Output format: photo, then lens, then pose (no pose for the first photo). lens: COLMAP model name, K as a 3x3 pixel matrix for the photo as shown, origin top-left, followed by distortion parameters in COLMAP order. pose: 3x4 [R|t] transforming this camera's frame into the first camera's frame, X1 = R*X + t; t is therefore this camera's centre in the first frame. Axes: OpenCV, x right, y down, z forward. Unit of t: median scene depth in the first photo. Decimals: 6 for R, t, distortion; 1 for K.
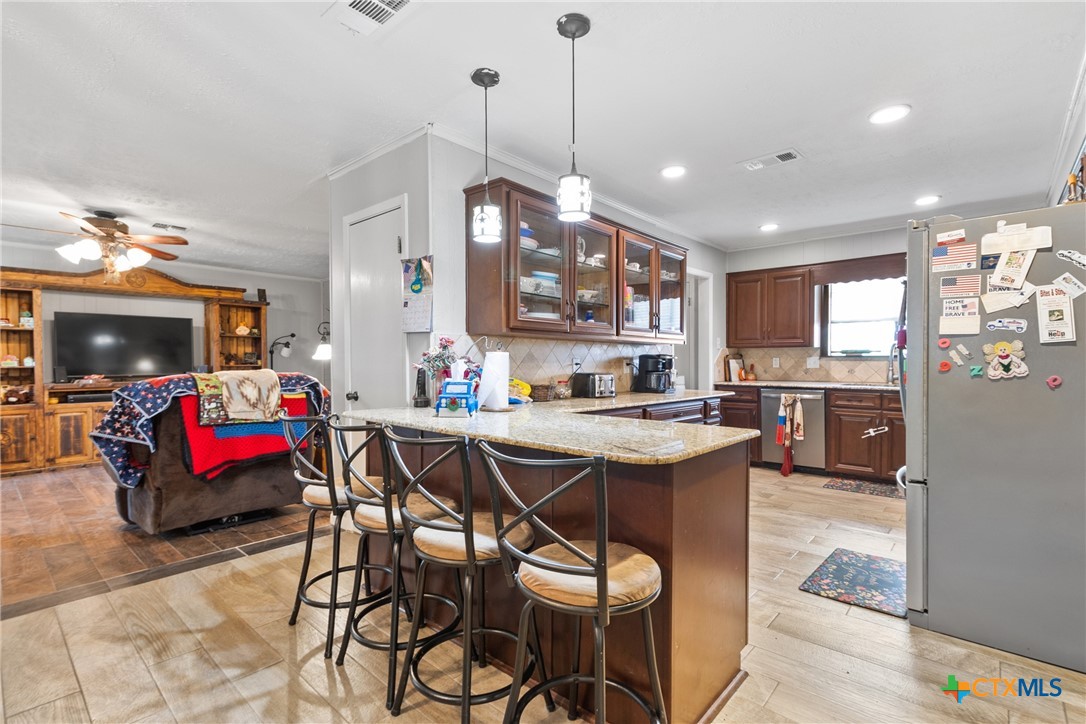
lens RADIAL K [[499.7, 0, 554.2], [0, 499.7, 368.2], [0, 0, 1]] dist [0.006042, -0.001457]
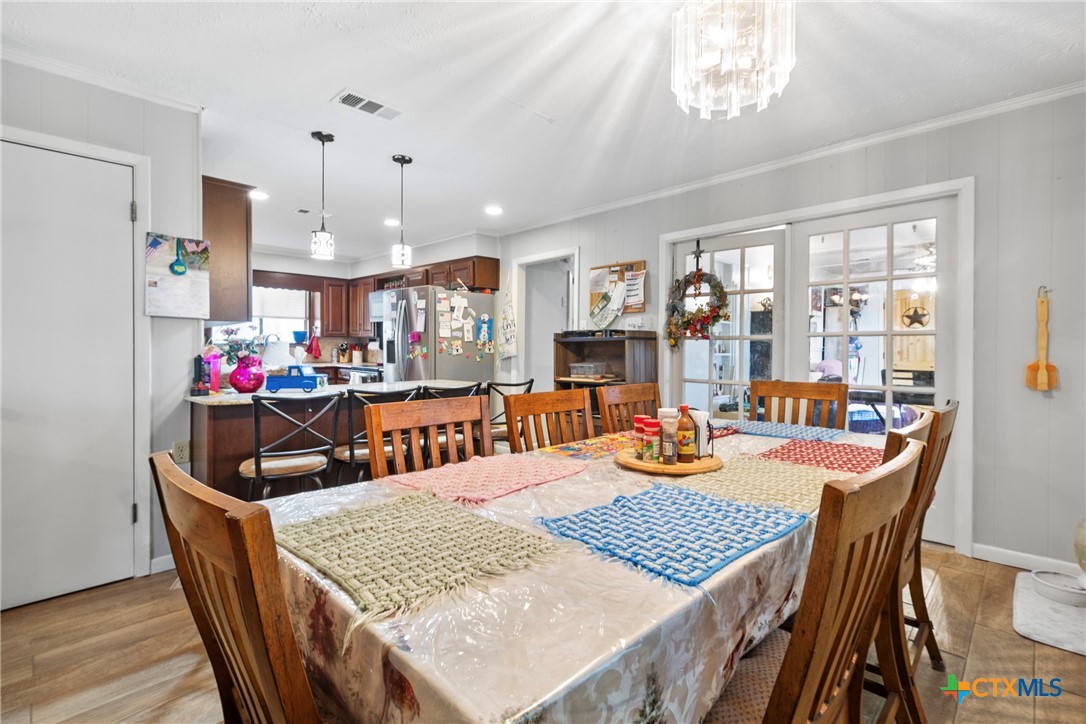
lens RADIAL K [[499.7, 0, 546.4], [0, 499.7, 346.2], [0, 0, 1]] dist [0.006042, -0.001457]
pose [[0.059455, 0.001683, 0.998230, -0.617817], [0.012878, 0.999914, -0.002453, -0.003992], [-0.998148, 0.013001, 0.059428, 0.142070]]
